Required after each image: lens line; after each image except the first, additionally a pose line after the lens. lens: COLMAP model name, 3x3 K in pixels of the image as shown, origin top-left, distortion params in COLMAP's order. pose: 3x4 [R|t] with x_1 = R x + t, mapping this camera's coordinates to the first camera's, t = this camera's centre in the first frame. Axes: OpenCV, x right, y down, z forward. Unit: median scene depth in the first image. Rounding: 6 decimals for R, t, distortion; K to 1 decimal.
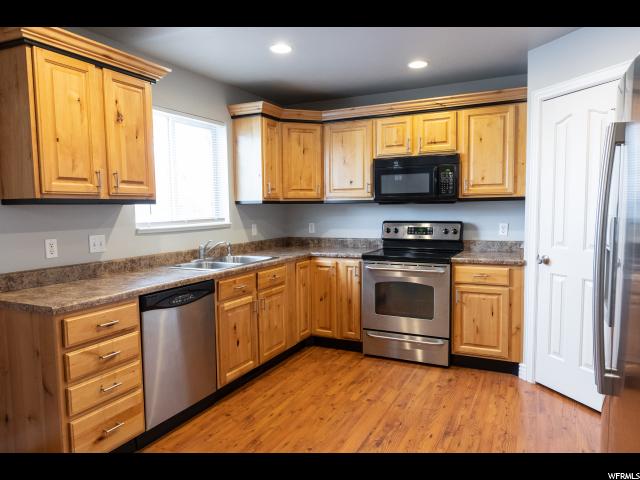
lens RADIAL K [[435.0, 0, 322.6], [0, 435.0, 241.6], [0, 0, 1]] dist [0.004477, -0.000853]
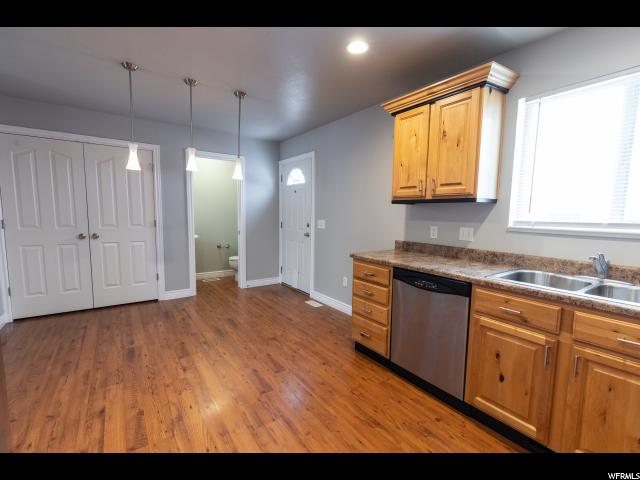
lens RADIAL K [[287.0, 0, 322.0], [0, 287.0, 240.1], [0, 0, 1]] dist [0.002821, -0.000153]
pose [[-0.469353, 0.091162, -0.878292, 0.349364], [-0.080579, 0.986084, 0.145411, -0.054125], [0.879326, 0.139021, -0.455476, 0.825771]]
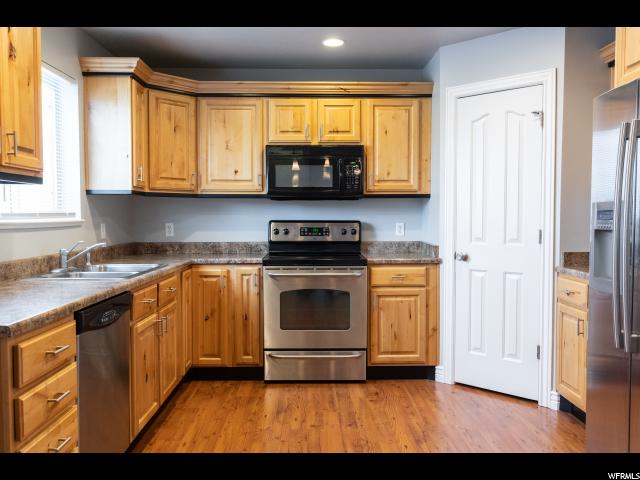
lens RADIAL K [[548.8, 0, 317.8], [0, 548.8, 239.3], [0, 0, 1]] dist [-0.003624, 0.020085]
pose [[0.890998, -0.006990, 0.453954, -0.321793], [0.025171, 0.999104, -0.034019, 0.034021], [-0.453310, 0.041738, 0.890375, 0.028722]]
